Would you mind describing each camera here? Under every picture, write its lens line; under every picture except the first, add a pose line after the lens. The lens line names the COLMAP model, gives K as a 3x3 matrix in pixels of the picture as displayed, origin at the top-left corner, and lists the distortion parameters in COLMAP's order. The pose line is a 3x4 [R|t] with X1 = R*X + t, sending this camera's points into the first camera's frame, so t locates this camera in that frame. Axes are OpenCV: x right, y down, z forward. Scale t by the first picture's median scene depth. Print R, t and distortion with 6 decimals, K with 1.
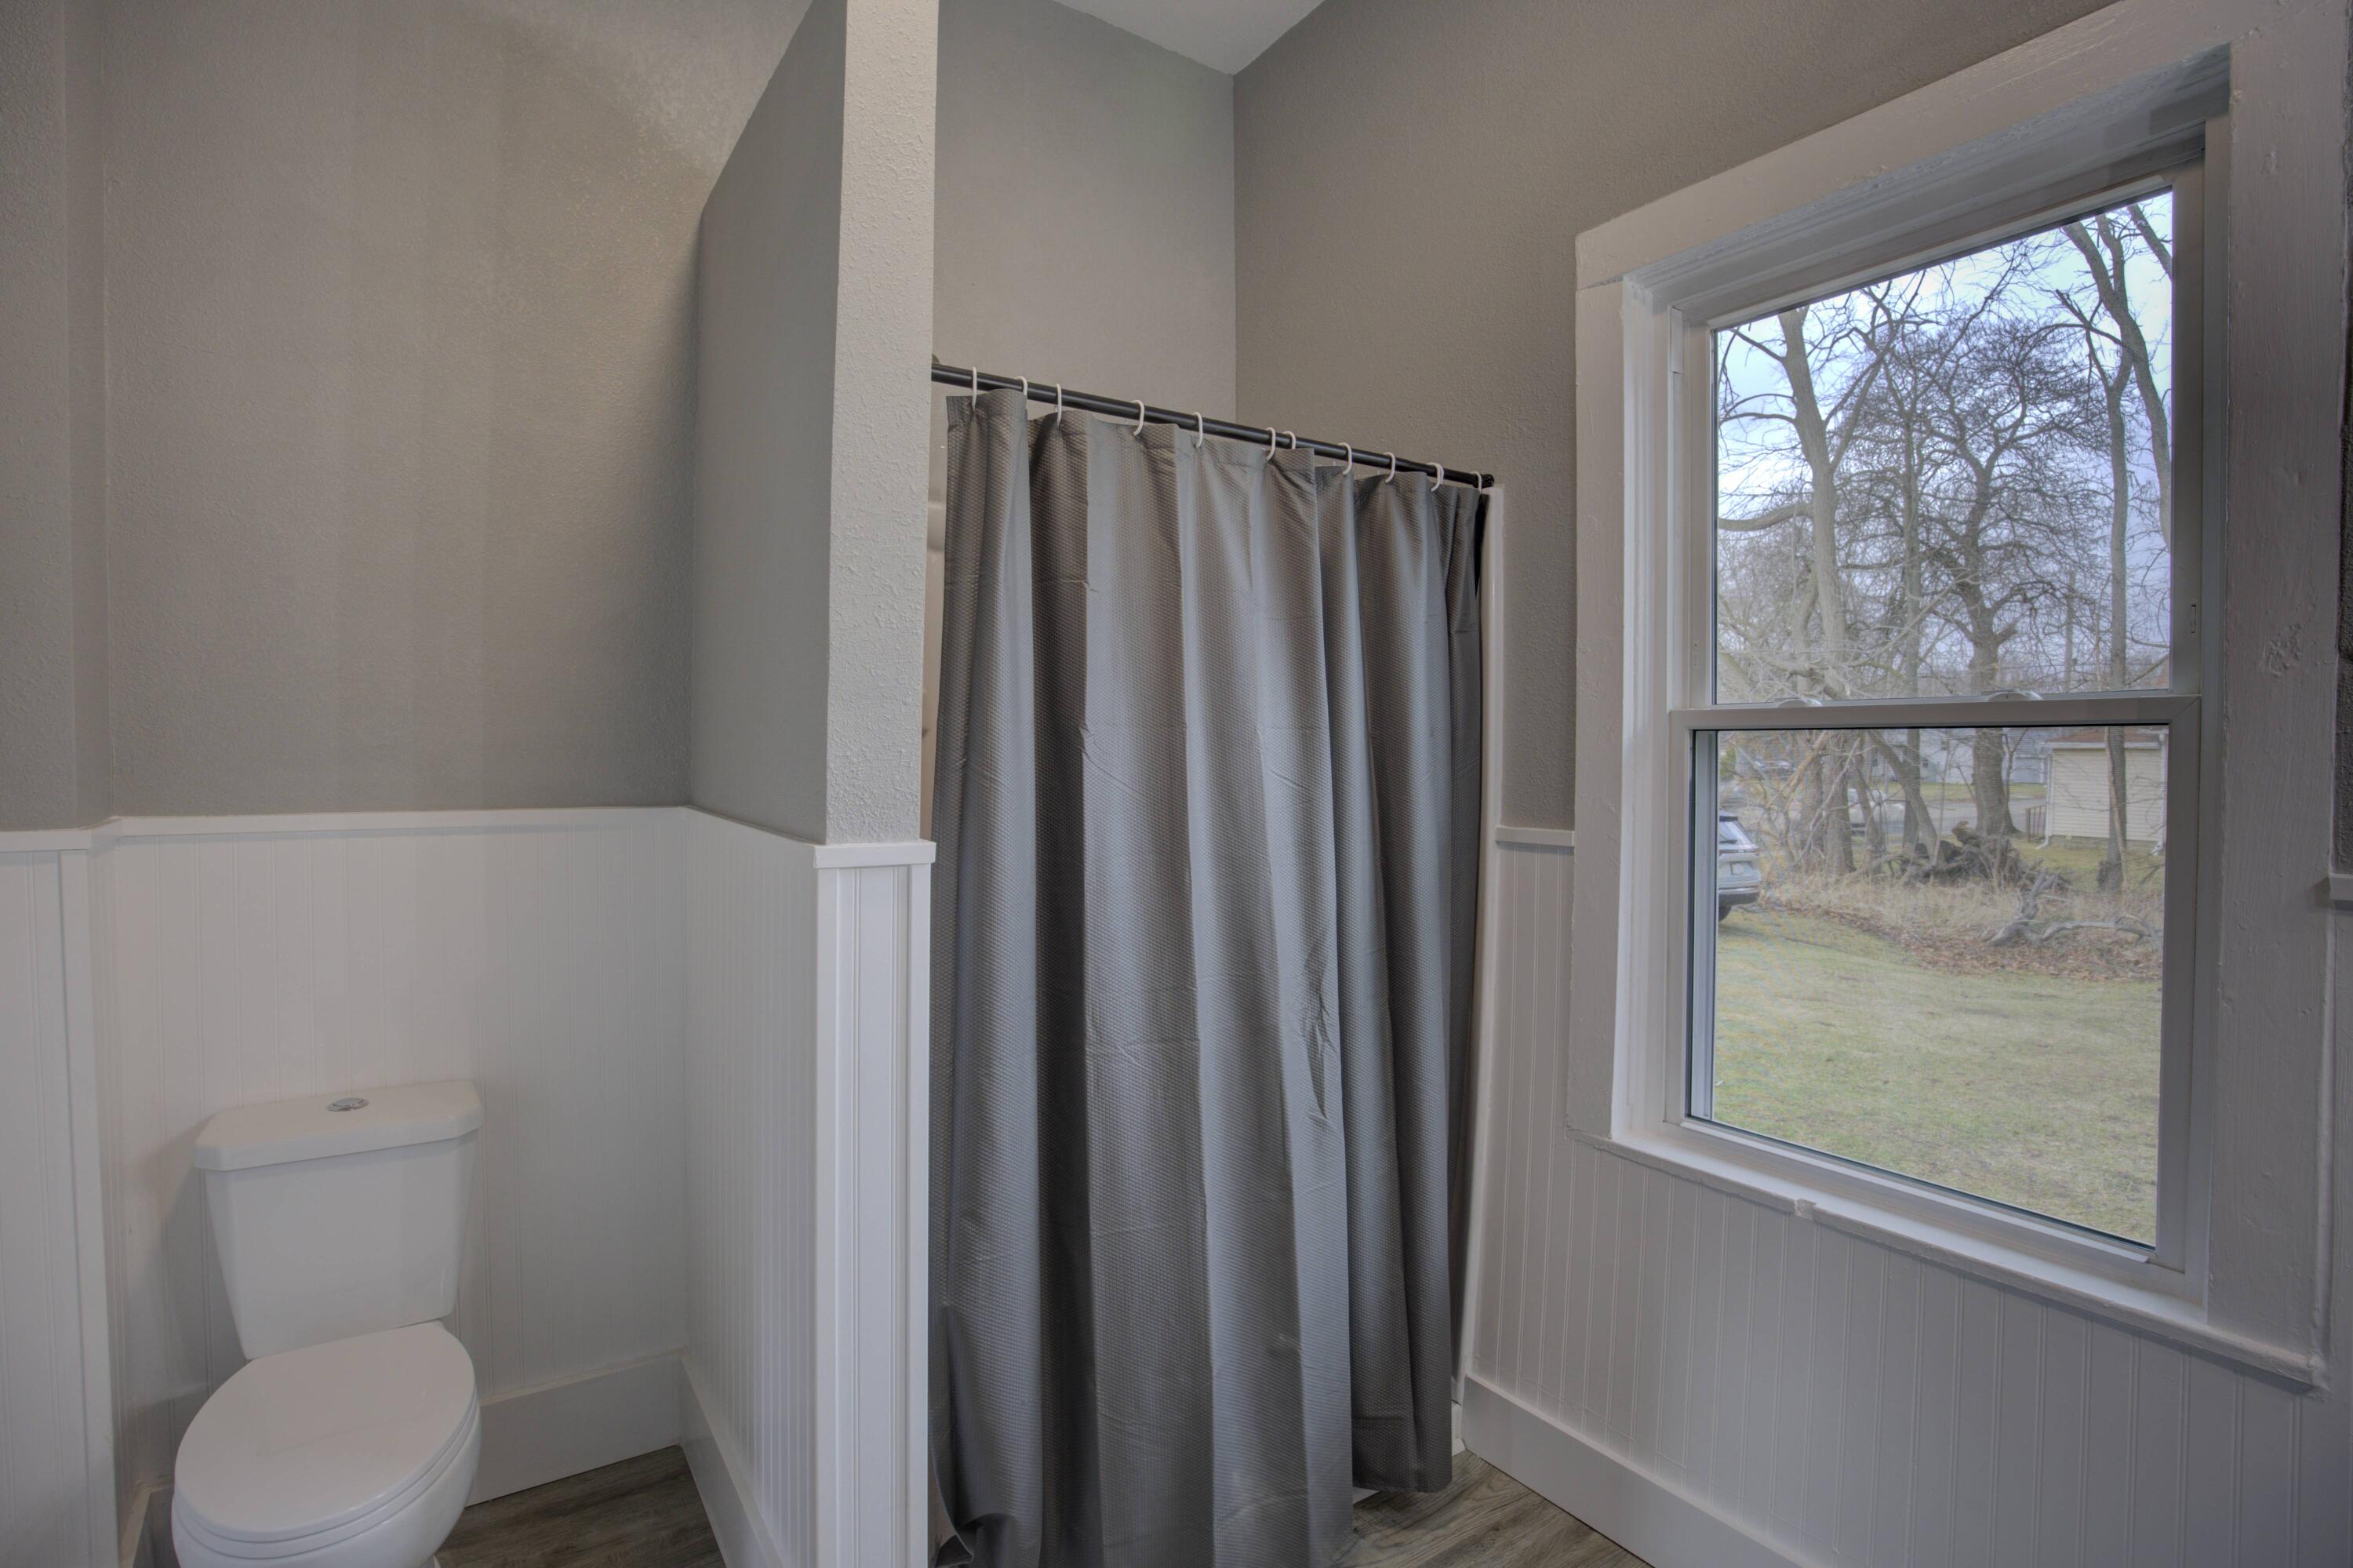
lens RADIAL K [[1155.9, 0, 1182.3], [0, 1155.9, 754.0], [0, 0, 1]] dist [-0.044910, 0.000166]
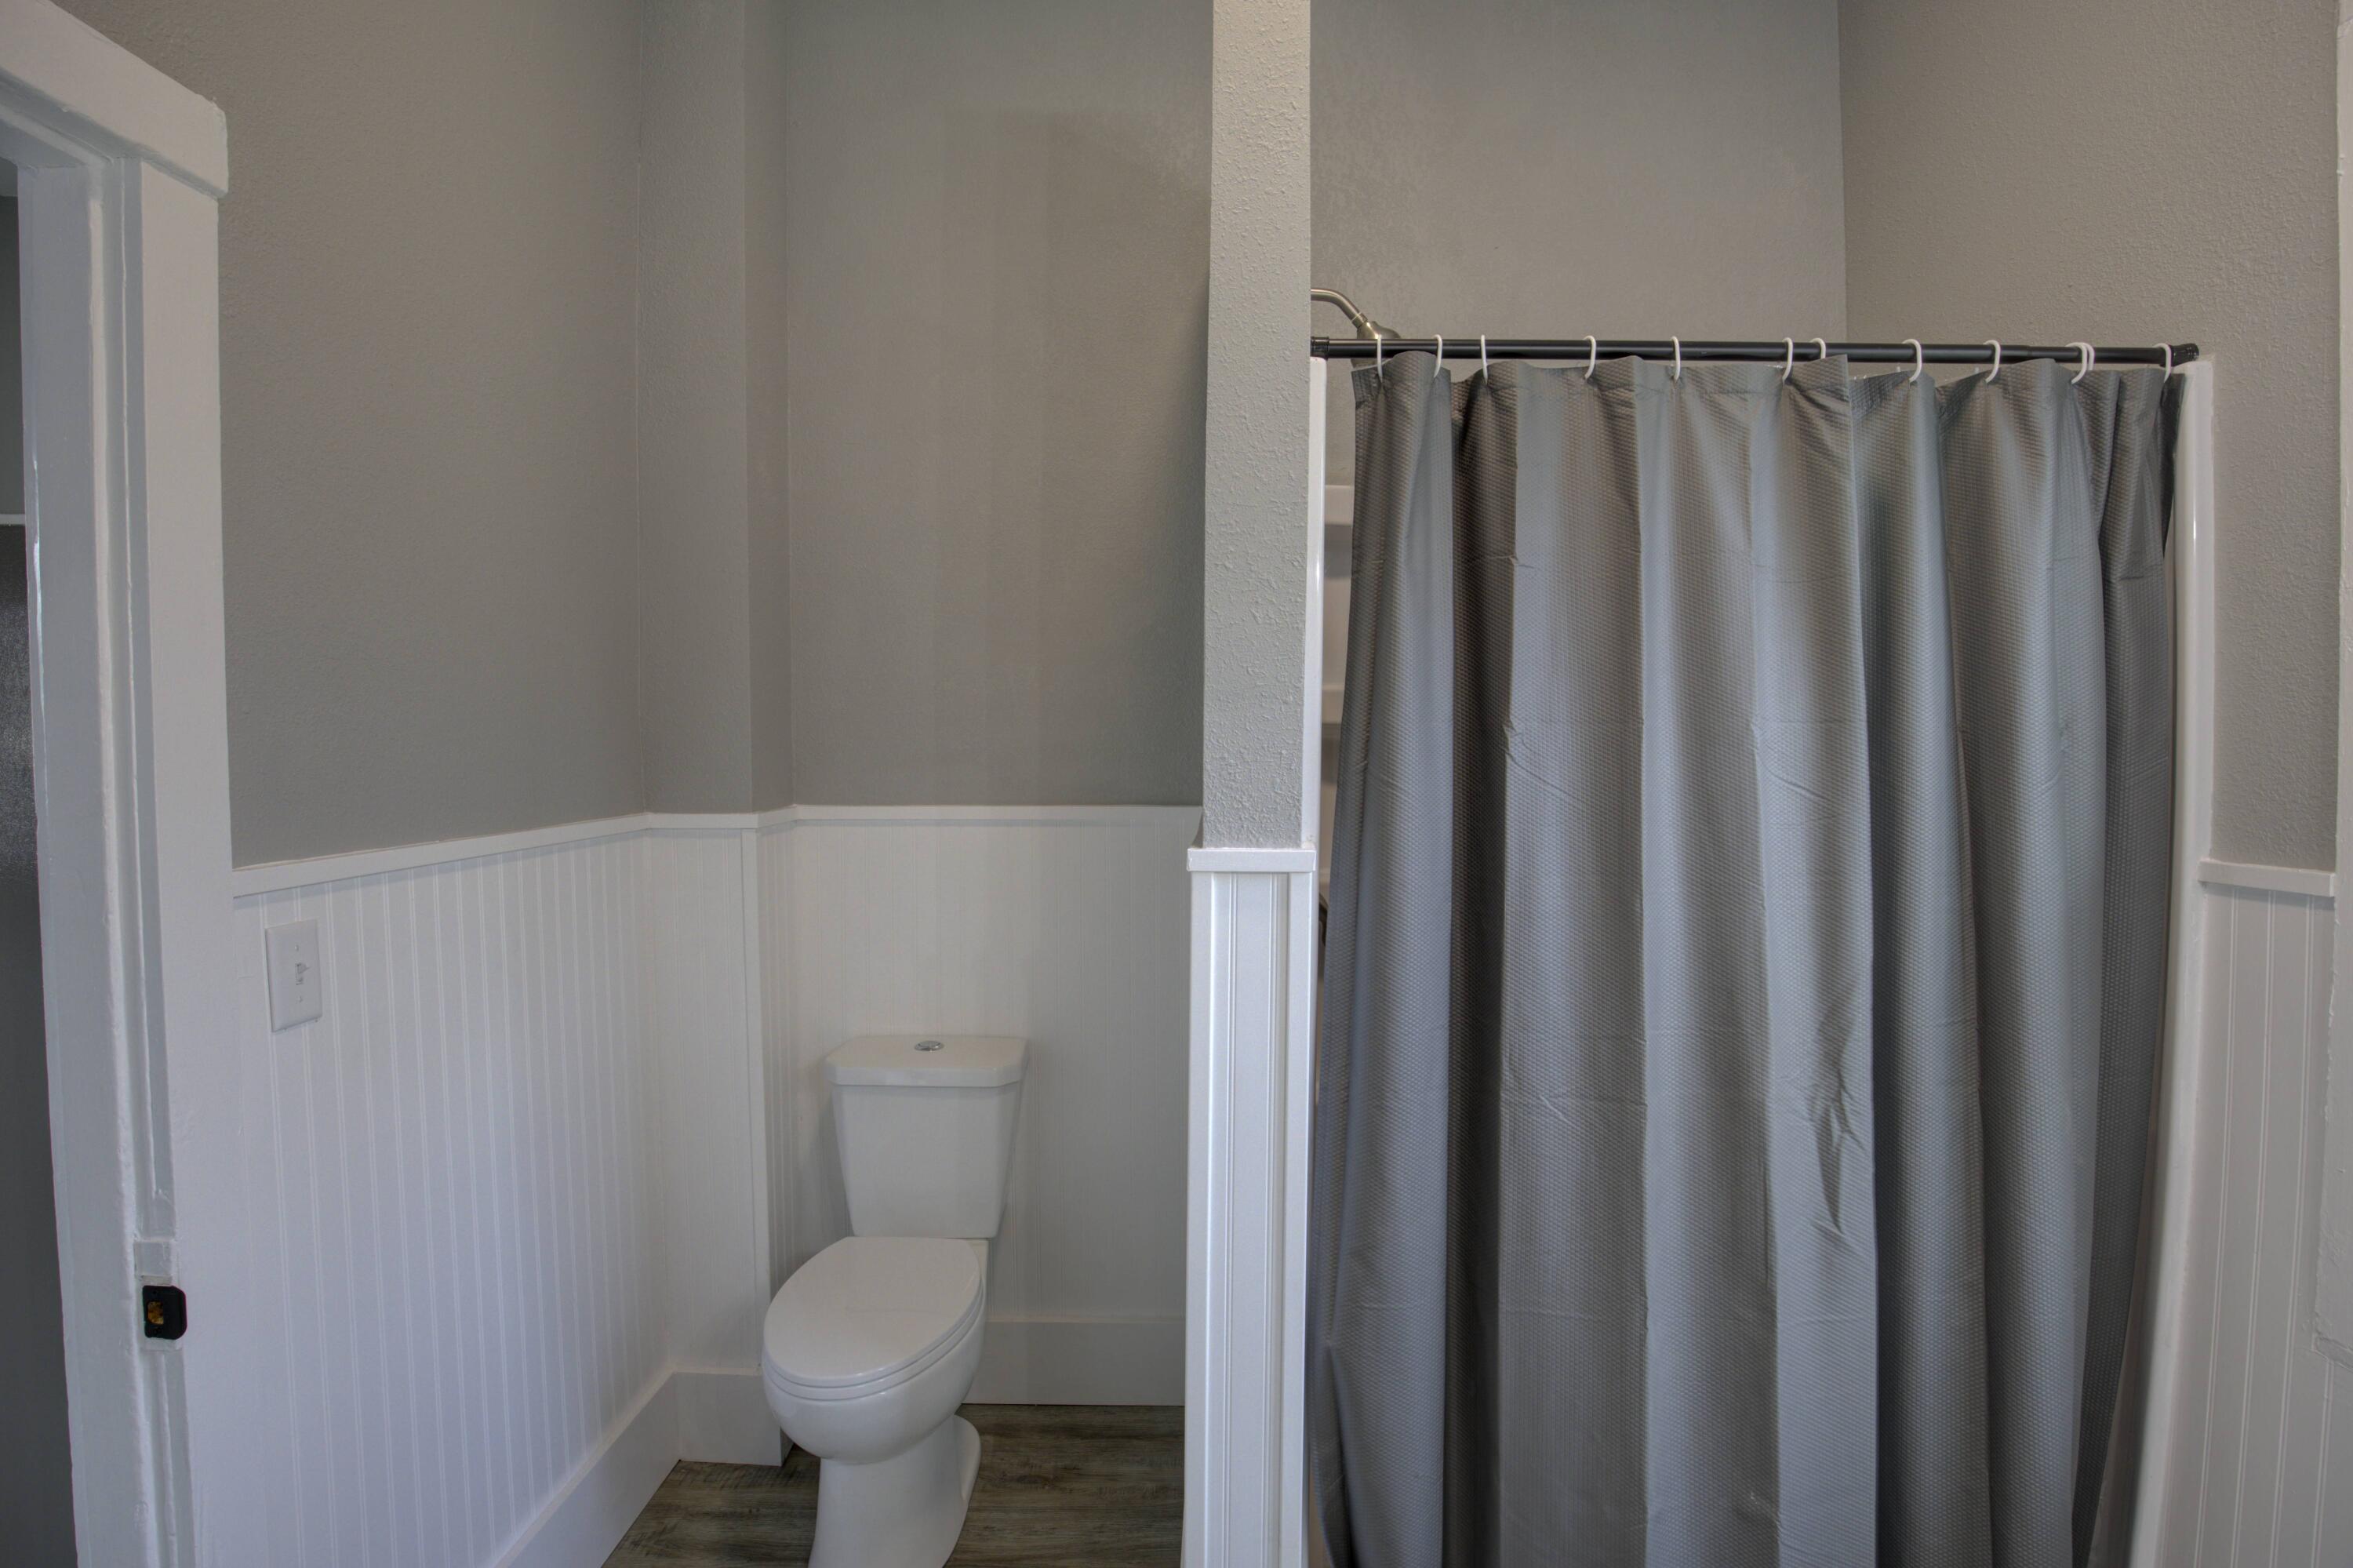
lens RADIAL K [[1165.9, 0, 1188.3], [0, 1165.9, 765.8], [0, 0, 1]] dist [-0.058835, 0.020995]
pose [[0.817930, 0.002111, -0.575315, 0.203900], [0.002632, 0.999969, 0.007411, 0.000735], [0.575312, -0.007575, 0.817899, 0.137185]]
